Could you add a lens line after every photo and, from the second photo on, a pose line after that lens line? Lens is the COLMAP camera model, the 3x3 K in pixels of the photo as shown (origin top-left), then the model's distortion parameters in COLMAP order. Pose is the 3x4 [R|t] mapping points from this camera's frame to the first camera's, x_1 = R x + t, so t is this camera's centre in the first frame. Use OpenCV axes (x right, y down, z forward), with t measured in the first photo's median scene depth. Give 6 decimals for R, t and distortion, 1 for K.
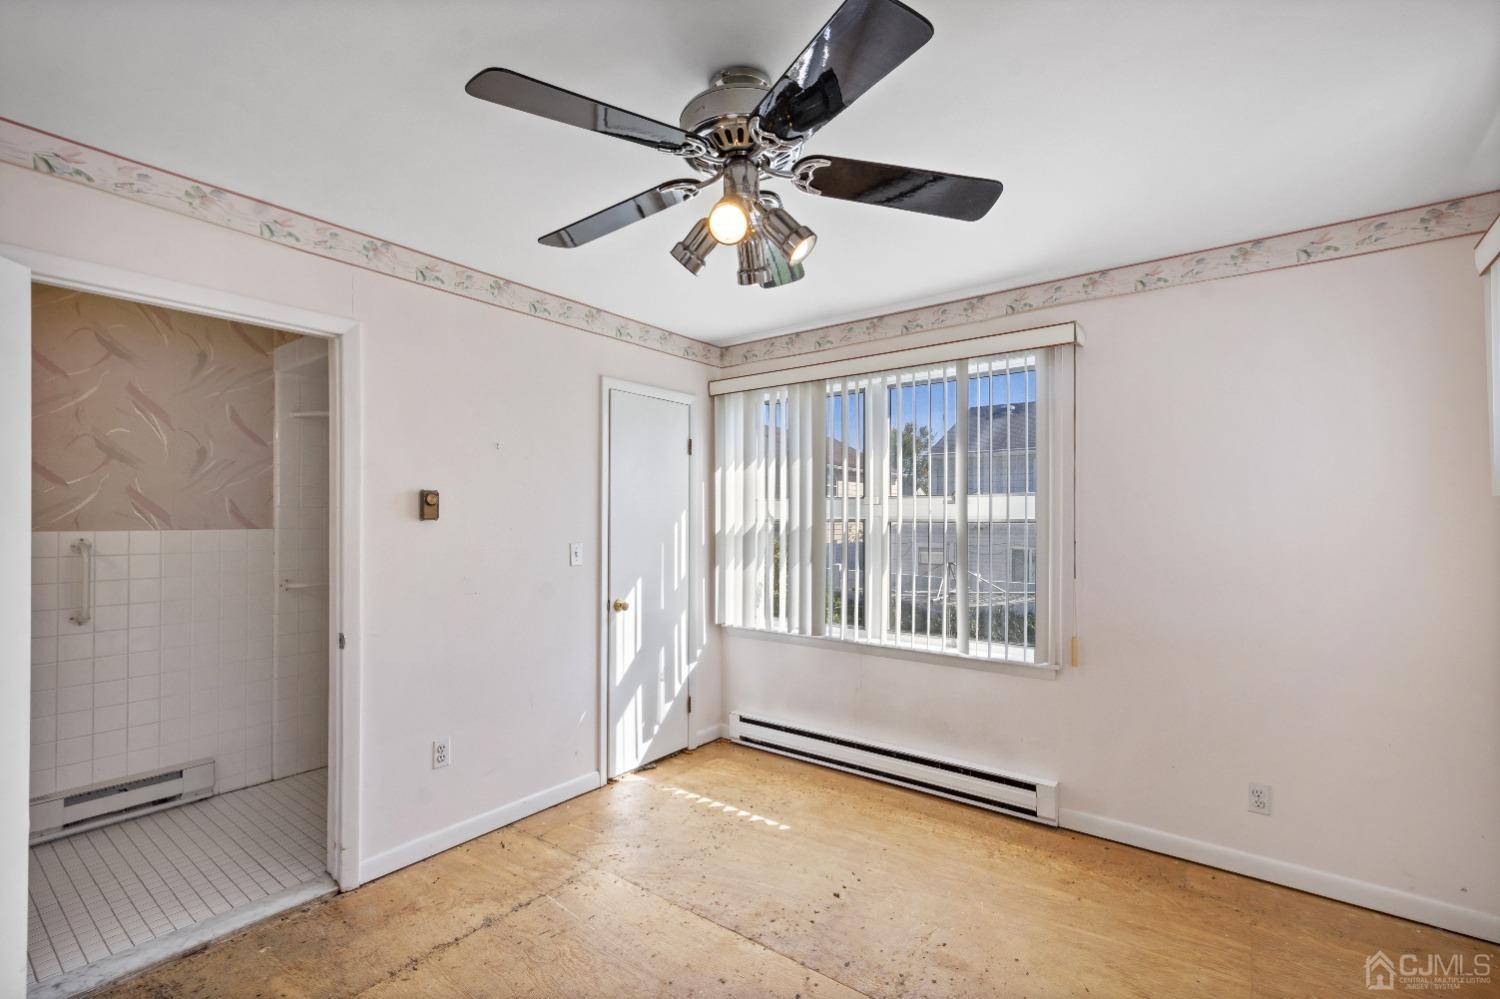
lens RADIAL K [[675.2, 0, 737.9], [0, 675.2, 510.4], [0, 0, 1]] dist [0.010940, -0.000850]
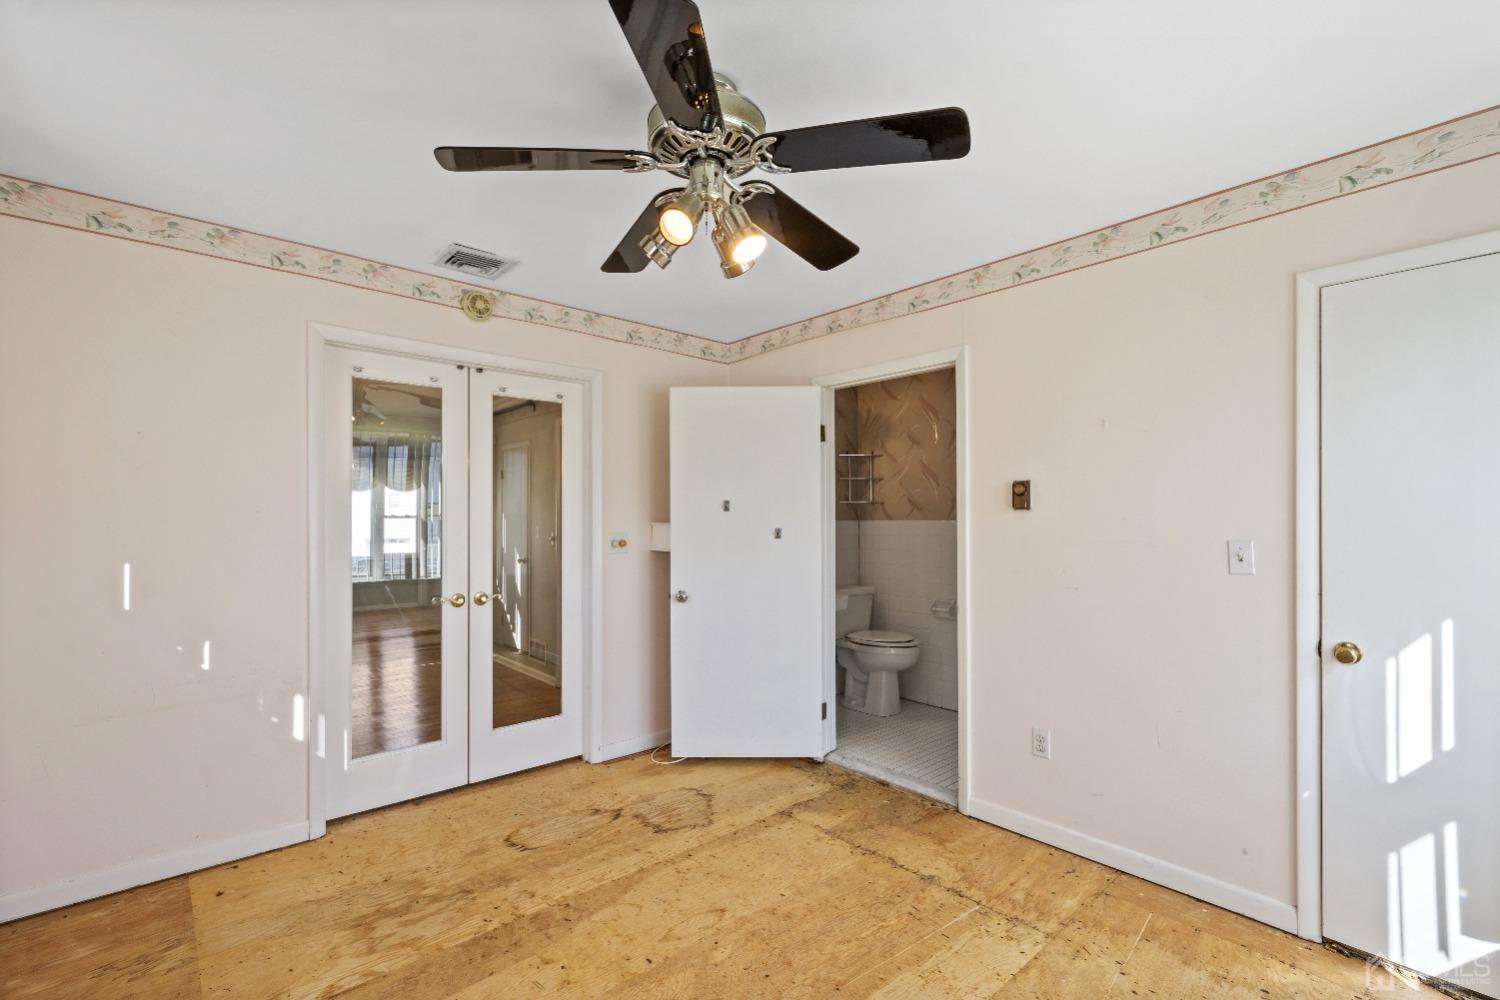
lens RADIAL K [[675.2, 0, 737.5], [0, 675.2, 511.7], [0, 0, 1]] dist [0.010940, -0.000850]
pose [[-0.199013, -0.009185, -0.979954, 0.702919], [0.016371, 0.999785, -0.012696, 0.024900], [0.979860, -0.018570, -0.198820, 0.851067]]
